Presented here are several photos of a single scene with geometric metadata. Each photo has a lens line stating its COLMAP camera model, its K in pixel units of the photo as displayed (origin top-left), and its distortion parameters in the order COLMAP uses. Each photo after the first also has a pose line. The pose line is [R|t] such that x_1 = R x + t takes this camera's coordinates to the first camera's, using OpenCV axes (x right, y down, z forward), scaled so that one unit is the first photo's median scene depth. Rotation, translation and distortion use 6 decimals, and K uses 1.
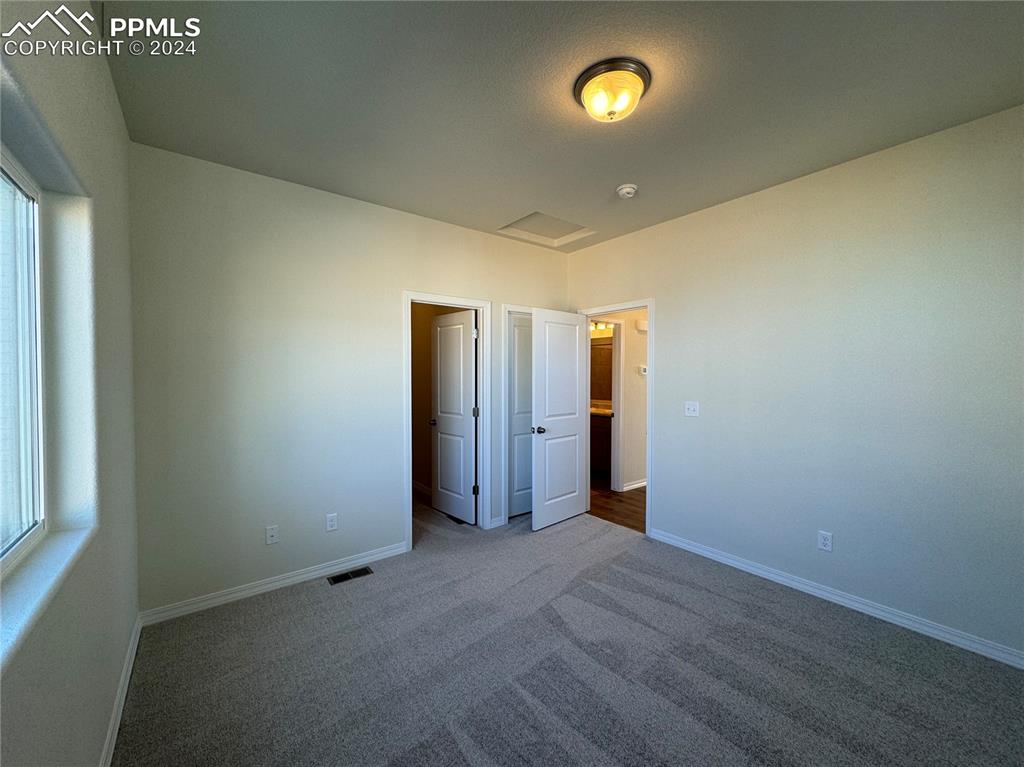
lens RADIAL K [[405.6, 0, 516.4], [0, 405.6, 383.0], [0, 0, 1]] dist [-0.001757, 0.000384]
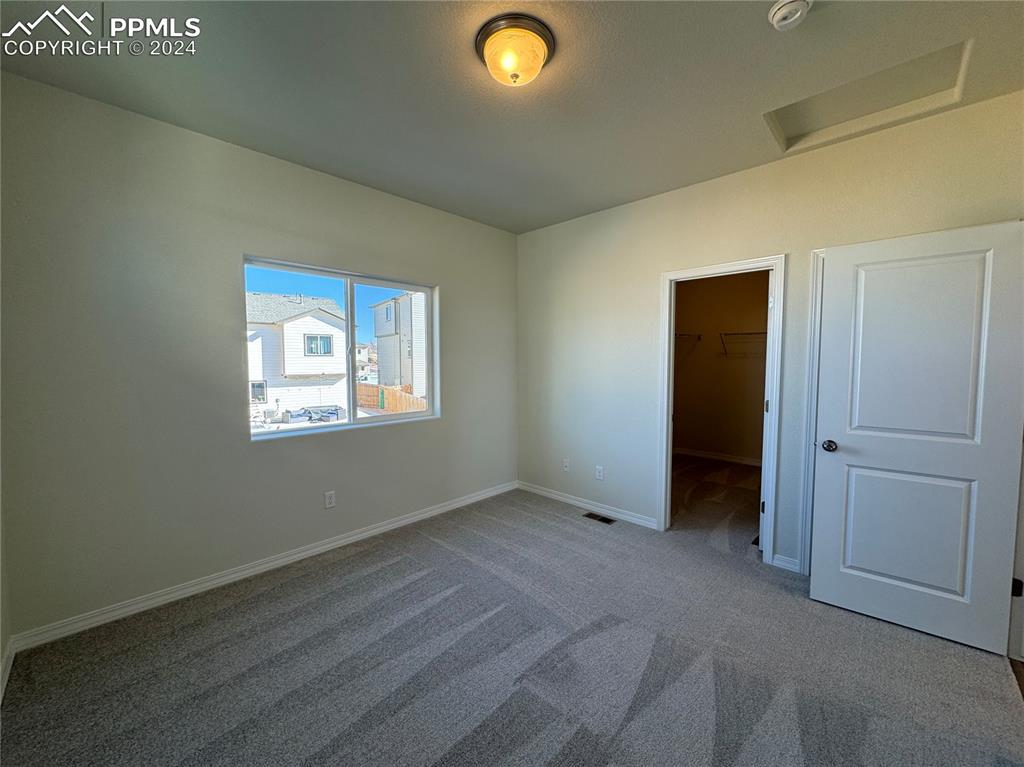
lens RADIAL K [[405.6, 0, 511.0], [0, 405.6, 383.2], [0, 0, 1]] dist [-0.001757, 0.000384]
pose [[0.137017, 0.058741, -0.988825, 0.711920], [-0.023074, 0.998159, 0.056098, -0.003356], [0.990300, 0.015130, 0.138120, 0.515464]]
